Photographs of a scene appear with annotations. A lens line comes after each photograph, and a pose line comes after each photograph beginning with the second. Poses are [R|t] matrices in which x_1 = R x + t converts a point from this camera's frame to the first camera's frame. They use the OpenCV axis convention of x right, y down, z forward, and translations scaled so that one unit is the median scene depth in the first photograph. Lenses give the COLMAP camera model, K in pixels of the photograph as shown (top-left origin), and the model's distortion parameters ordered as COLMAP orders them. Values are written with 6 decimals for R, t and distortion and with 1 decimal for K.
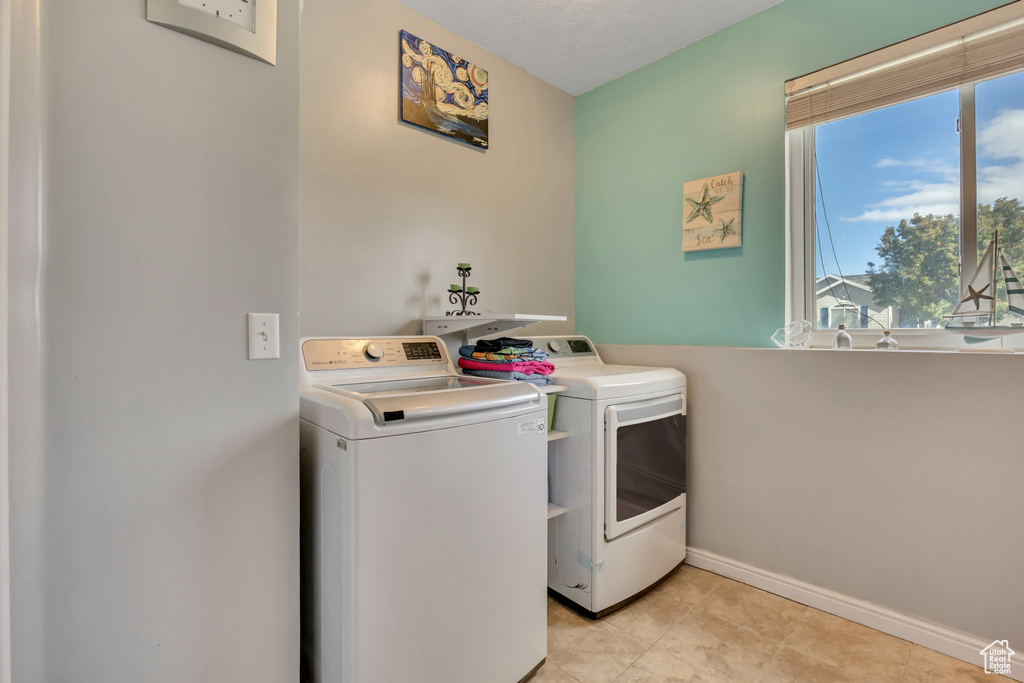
lens RADIAL K [[470.2, 0, 512.1], [0, 470.2, 340.2], [0, 0, 1]] dist [-0.016930, -0.000729]
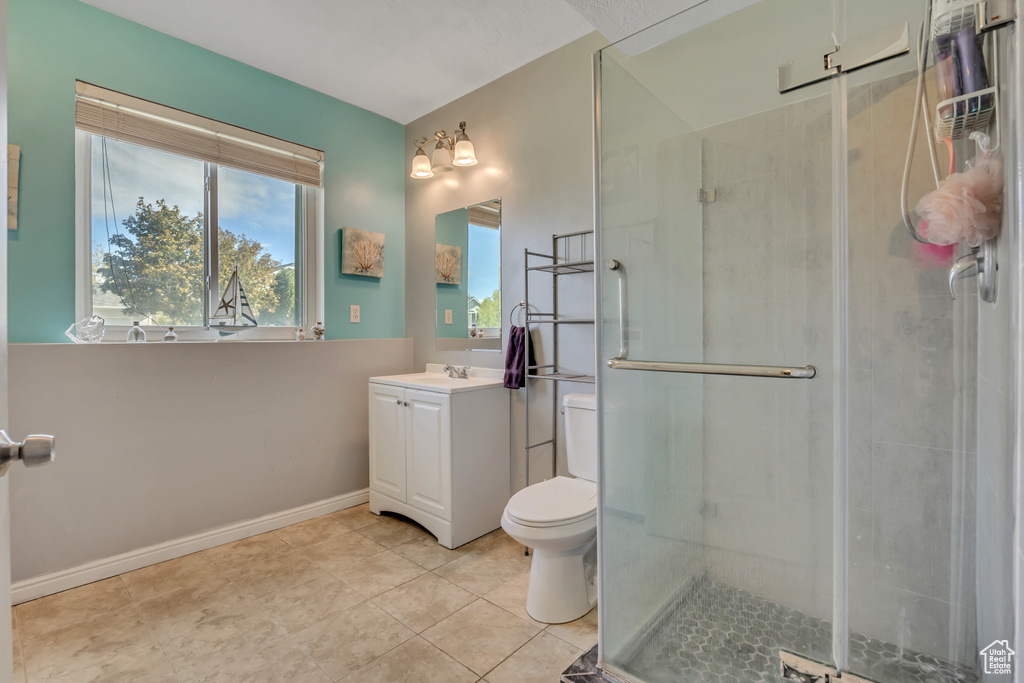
lens RADIAL K [[470.2, 0, 512.2], [0, 470.2, 336.9], [0, 0, 1]] dist [-0.016930, -0.000729]
pose [[-0.093144, -0.004523, 0.995642, -0.608353], [0.007946, 0.999954, 0.005285, 0.008386], [-0.995621, 0.008404, -0.093104, 0.184240]]
